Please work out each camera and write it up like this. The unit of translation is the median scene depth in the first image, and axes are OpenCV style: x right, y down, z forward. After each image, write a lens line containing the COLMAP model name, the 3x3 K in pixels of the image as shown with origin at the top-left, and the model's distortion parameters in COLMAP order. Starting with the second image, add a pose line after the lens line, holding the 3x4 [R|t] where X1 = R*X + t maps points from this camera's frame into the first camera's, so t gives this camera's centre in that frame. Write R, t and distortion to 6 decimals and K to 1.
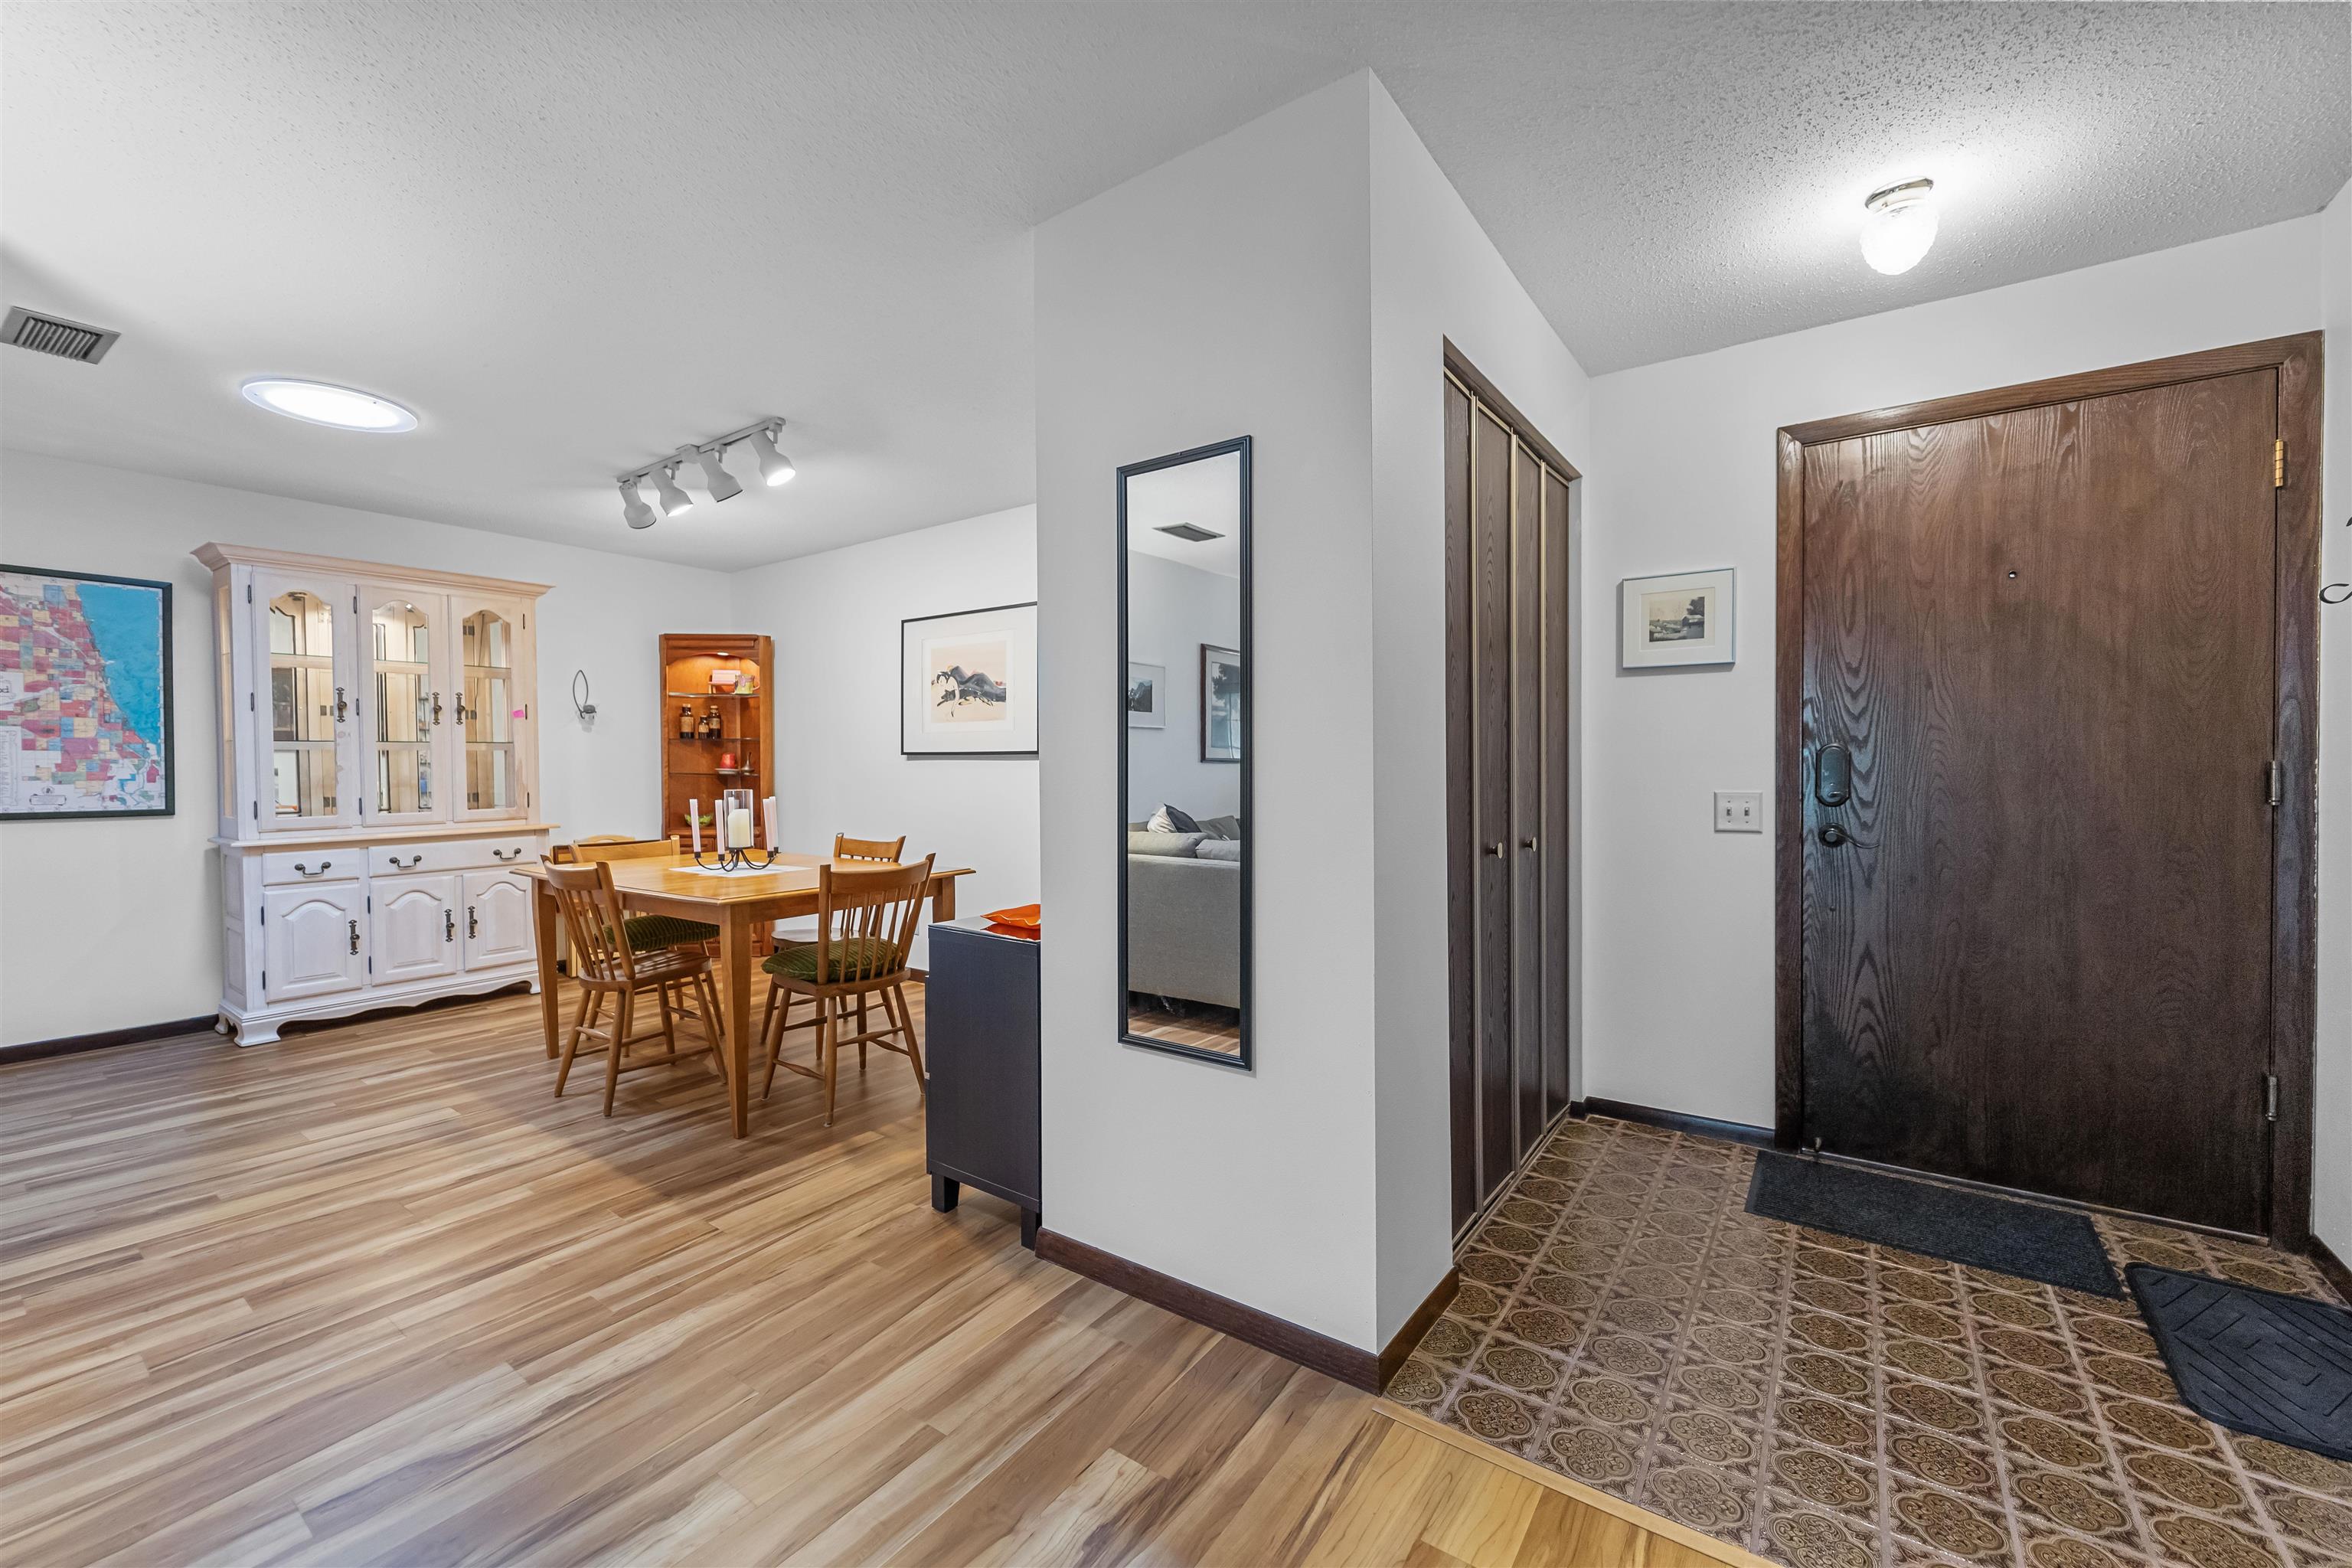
lens RADIAL K [[938.8, 0, 1186.1], [0, 938.8, 781.1], [0, 0, 1]] dist [-0.007471, -0.000470]
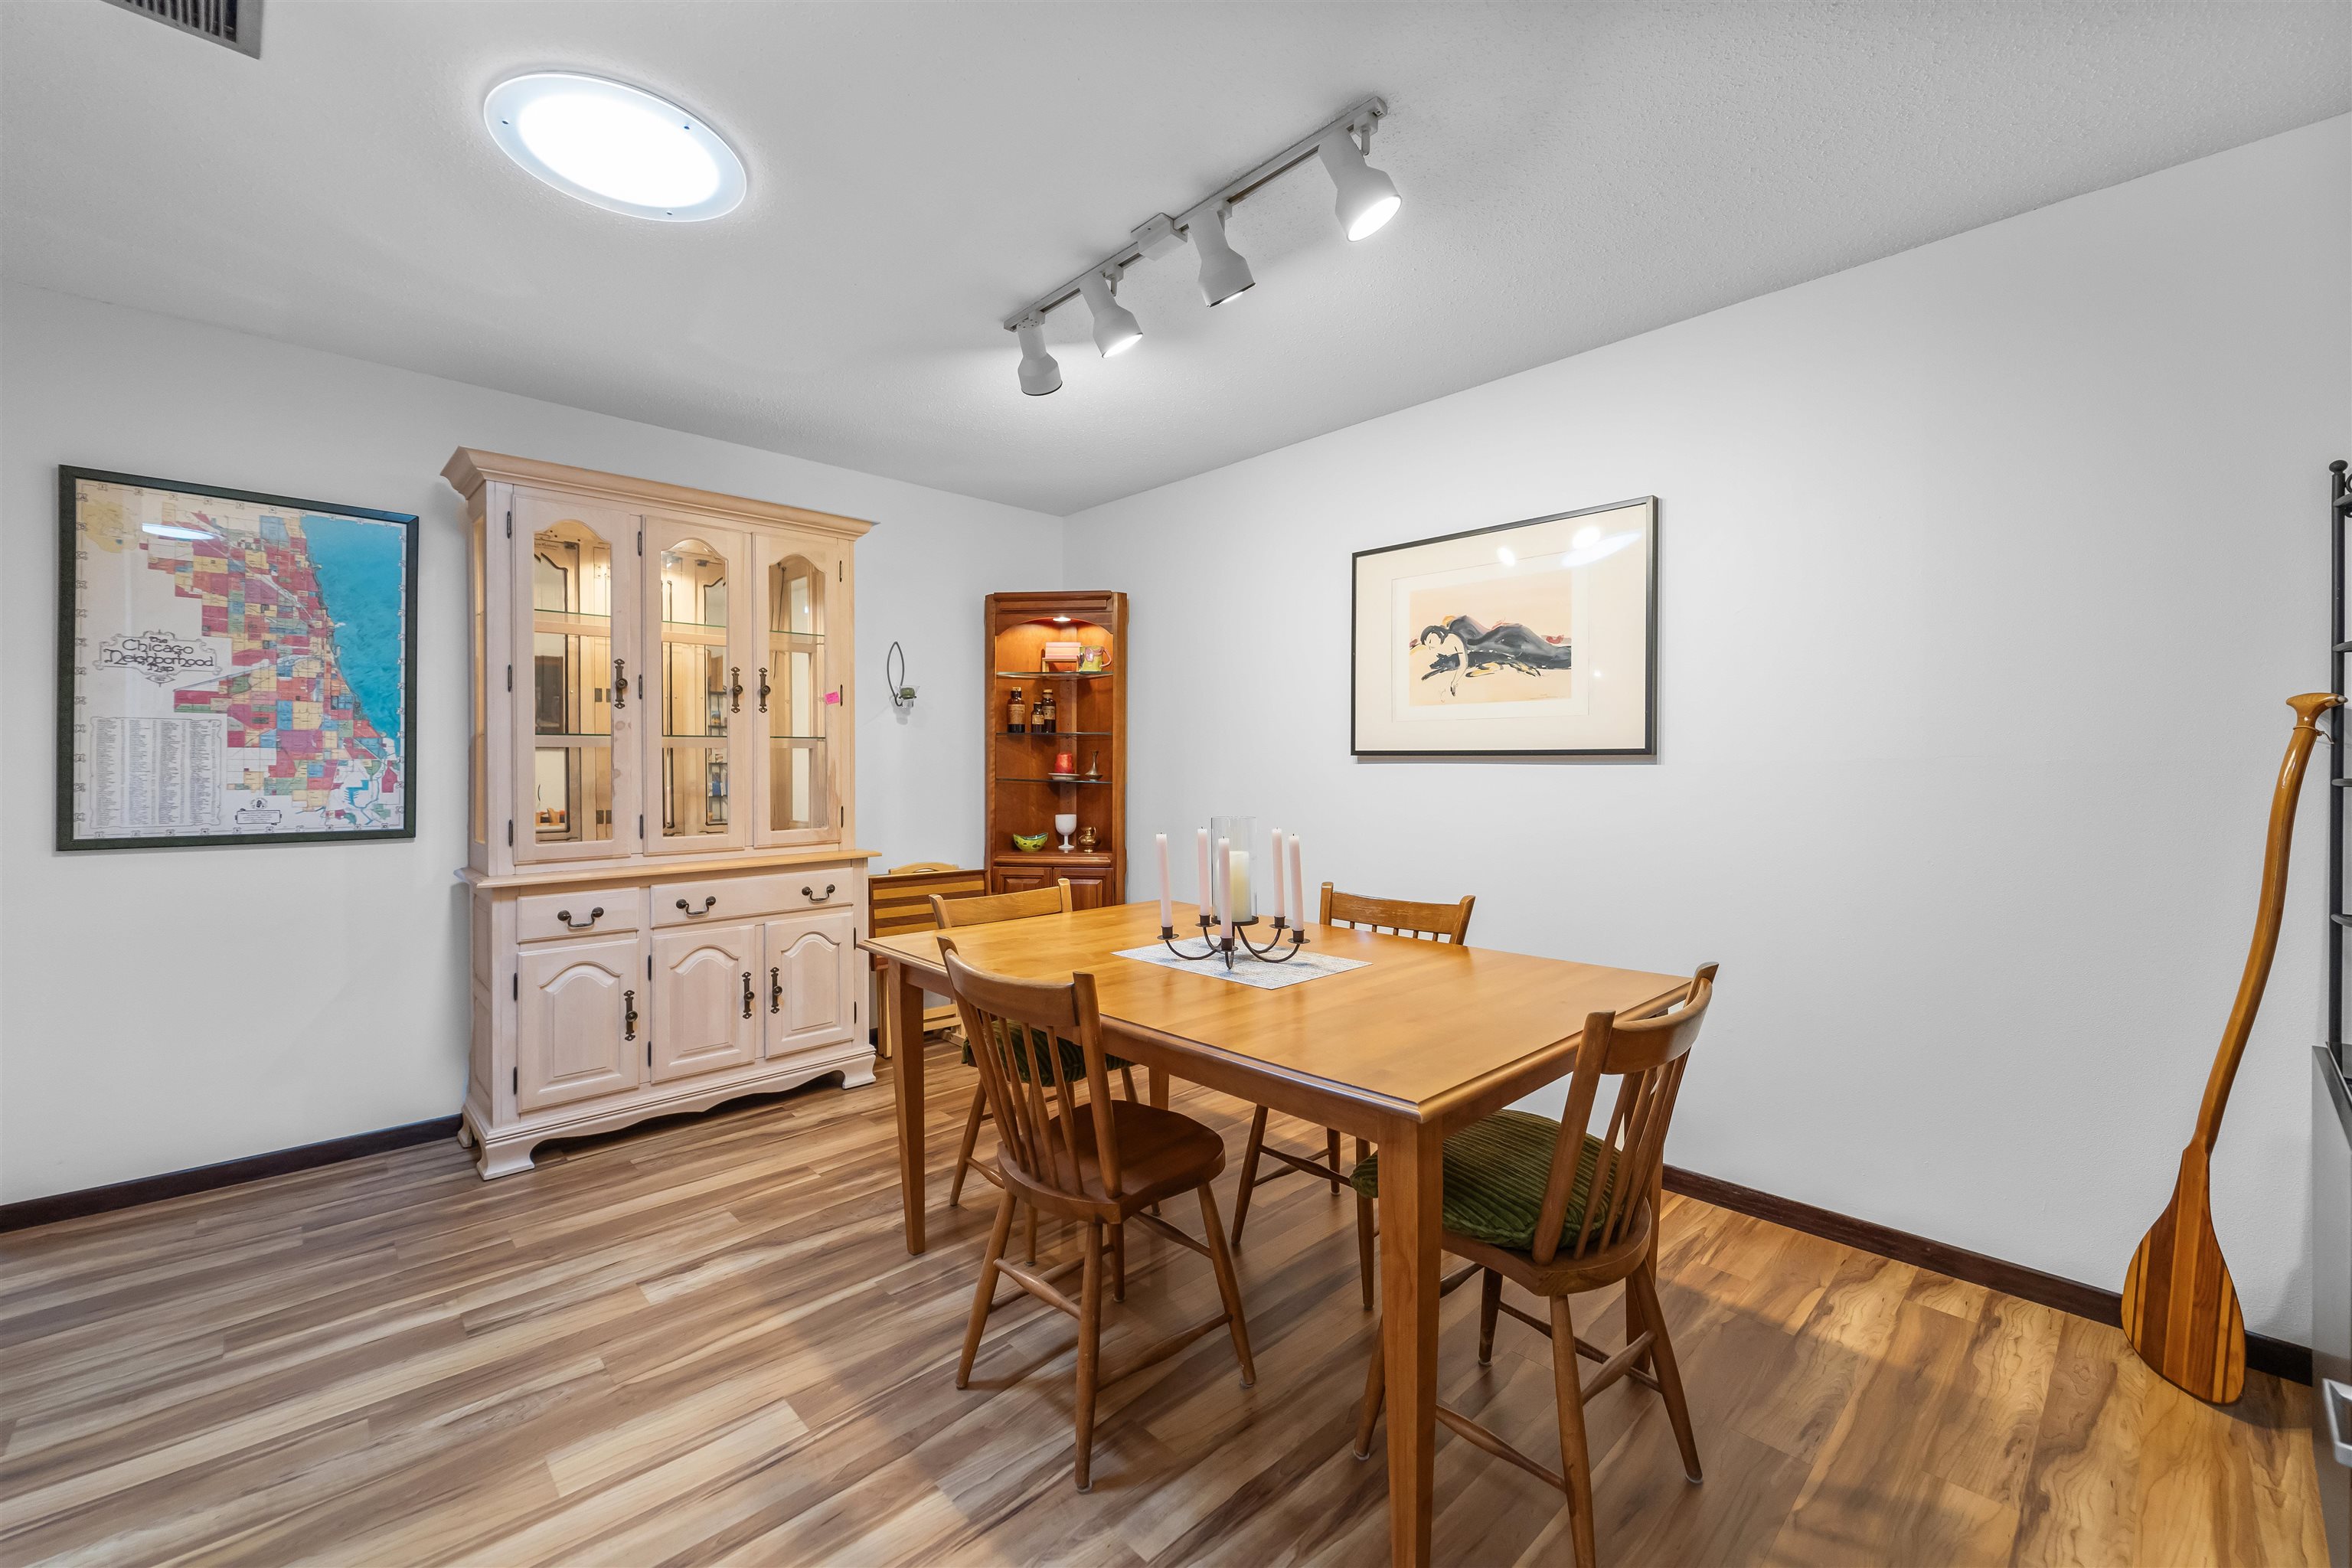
lens RADIAL K [[946.2, 0, 1172.6], [0, 946.2, 762.1], [0, 0, 1]] dist [-0.001012, -0.000601]
pose [[0.979984, 0.003063, -0.199050, -0.372523], [-0.006988, 0.999795, -0.019019, -0.011856], [0.198951, 0.020030, 0.979805, 0.403286]]
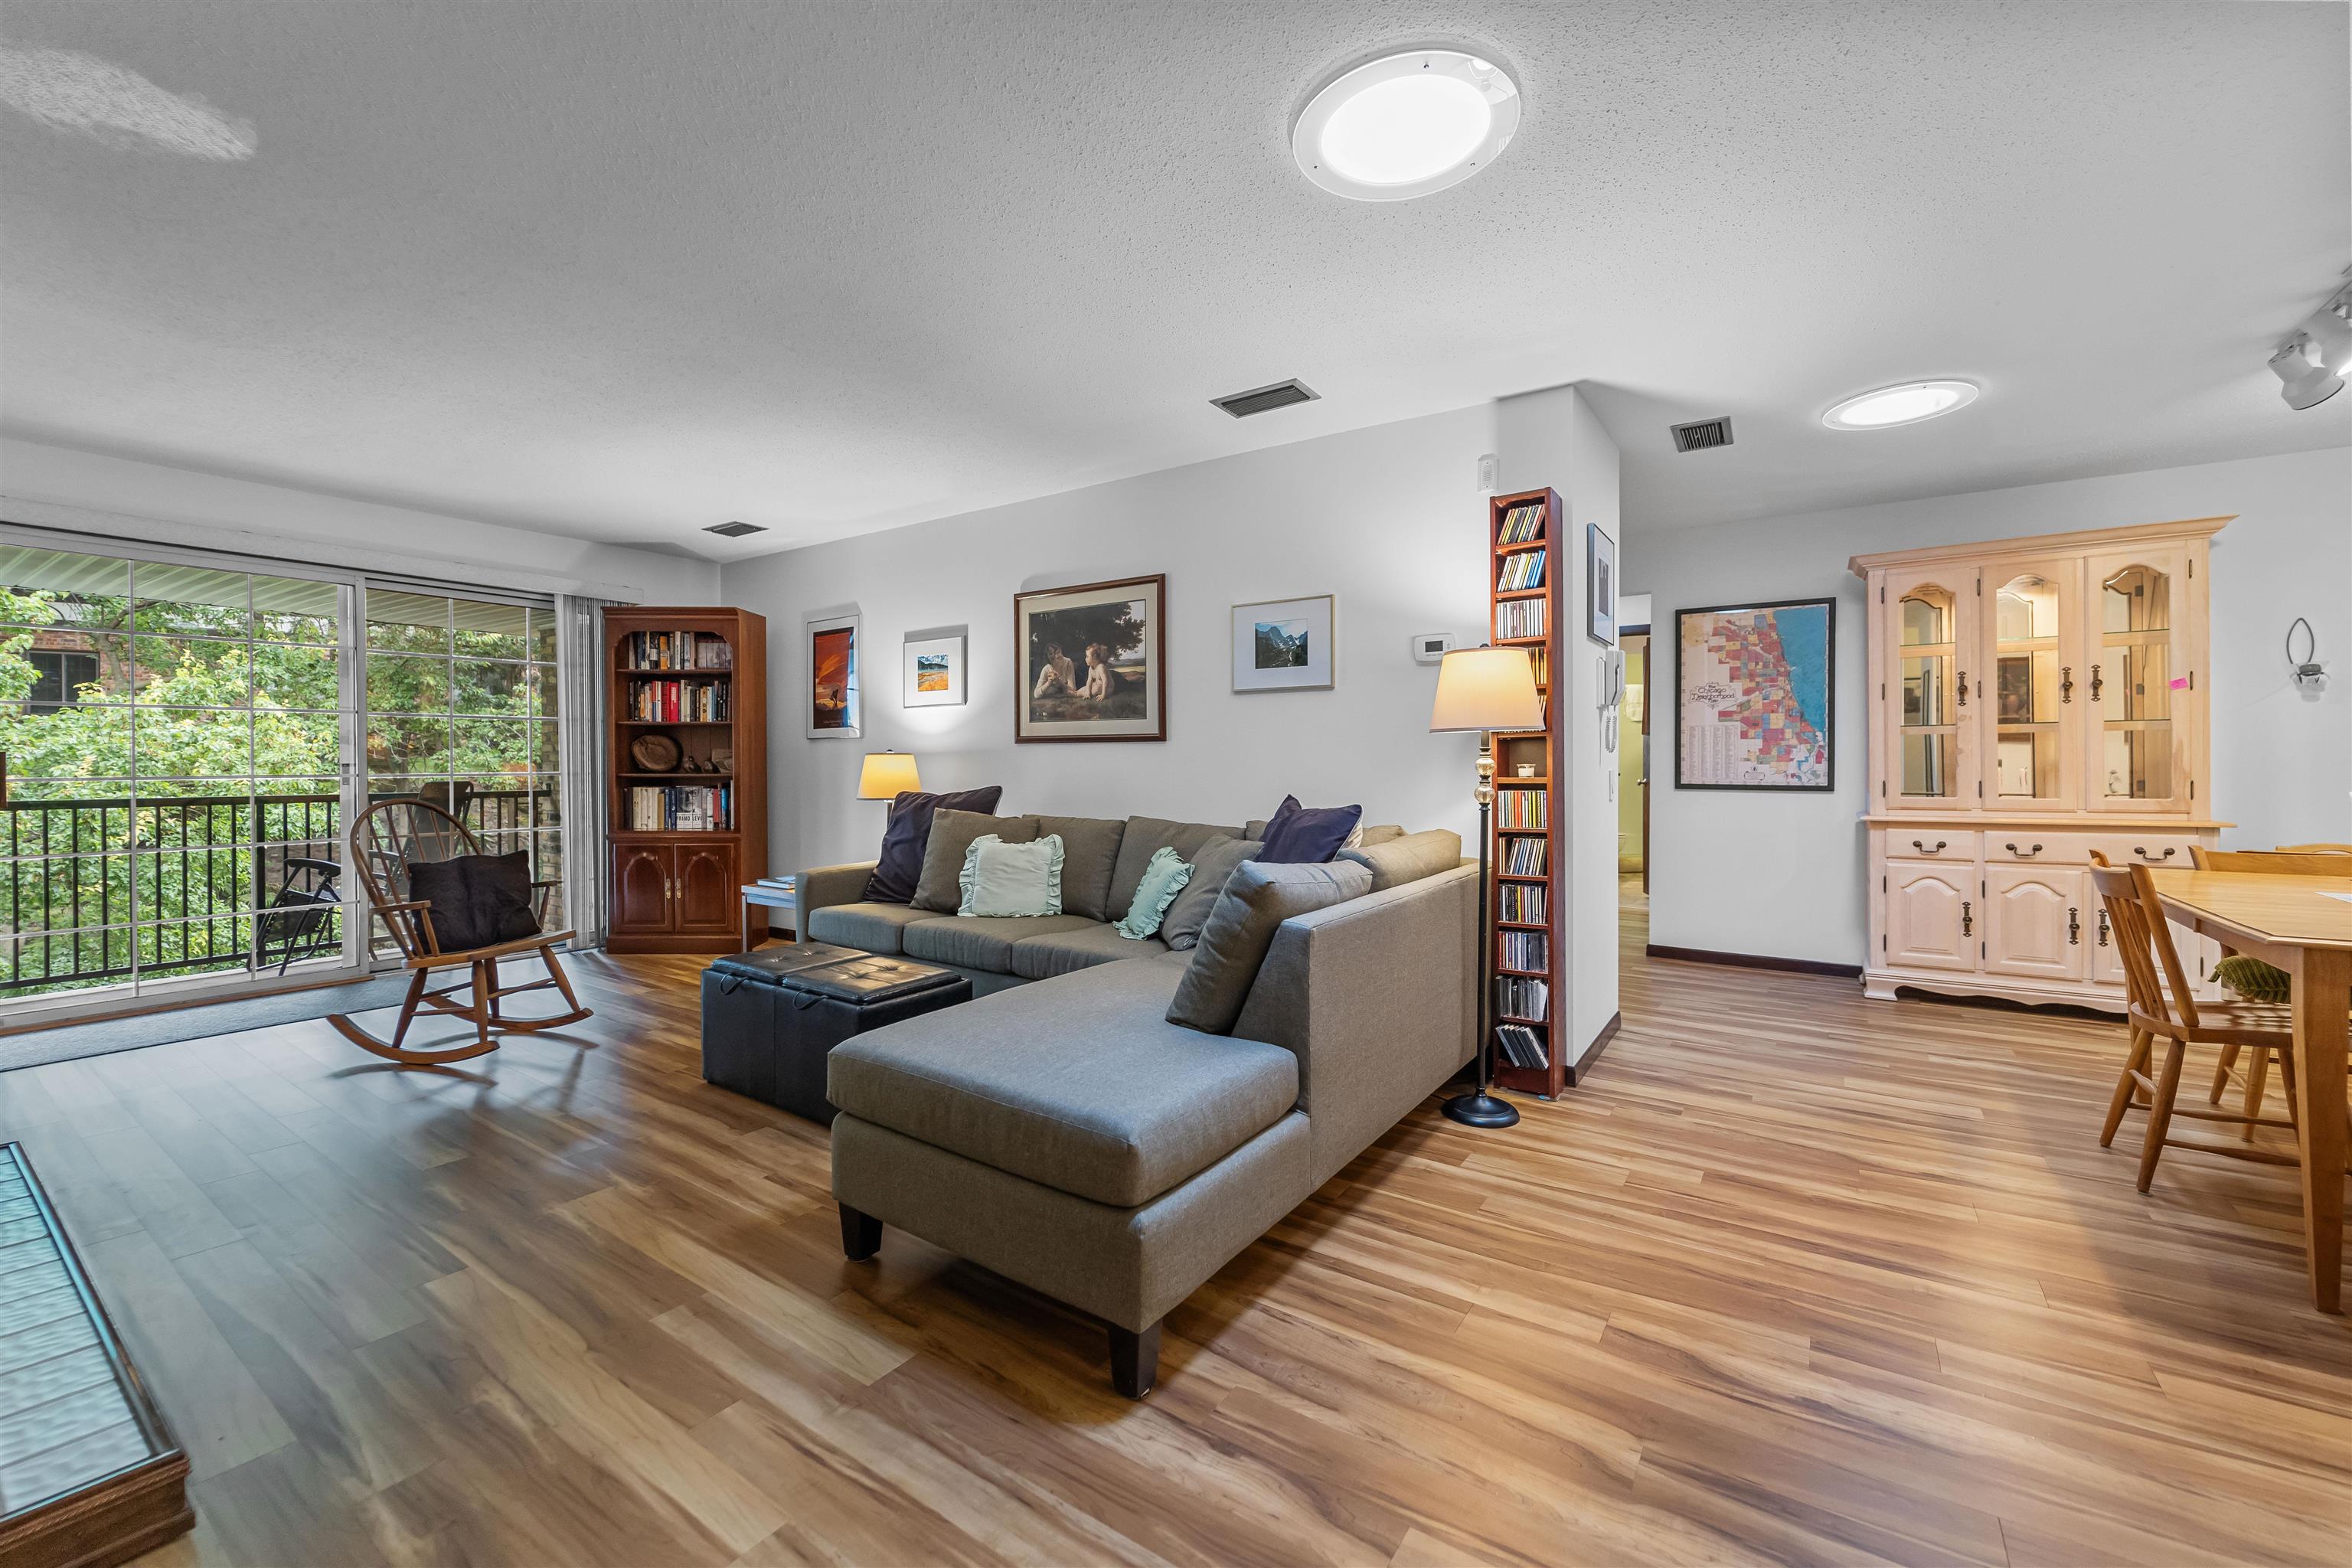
lens RADIAL K [[946.2, 0, 1172.6], [0, 946.2, 762.1], [0, 0, 1]] dist [-0.001012, -0.000601]
pose [[0.003816, 0.002718, -0.999989, 0.125919], [-0.016489, 0.999861, 0.002655, 0.010435], [0.999857, 0.016479, 0.003860, 0.146168]]
